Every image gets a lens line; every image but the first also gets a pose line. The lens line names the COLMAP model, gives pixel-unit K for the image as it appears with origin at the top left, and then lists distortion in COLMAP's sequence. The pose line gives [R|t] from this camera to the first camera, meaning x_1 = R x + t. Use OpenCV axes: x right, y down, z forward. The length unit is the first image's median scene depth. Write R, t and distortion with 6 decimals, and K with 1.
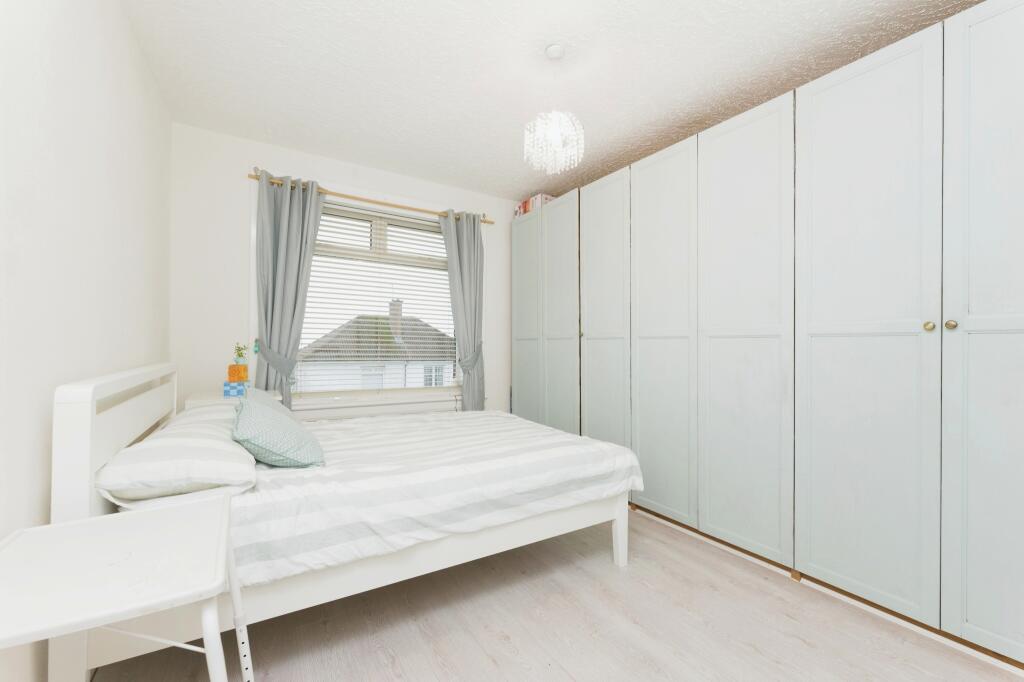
lens RADIAL K [[425.6, 0, 511.0], [0, 425.6, 341.5], [0, 0, 1]] dist [0.000472, 0.000023]
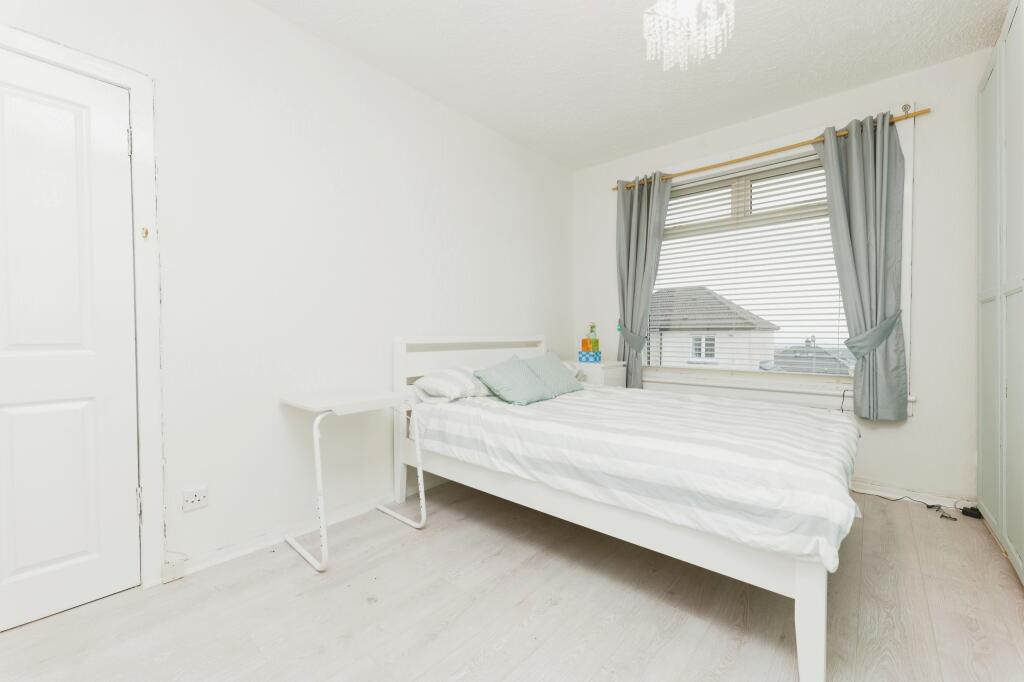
lens RADIAL K [[425.6, 0, 510.9], [0, 425.6, 342.7], [0, 0, 1]] dist [0.000472, 0.000023]
pose [[0.277038, 0.003741, -0.960852, 0.577678], [0.012298, 0.999897, 0.007439, 0.055793], [0.960780, -0.013877, 0.276964, 0.409167]]
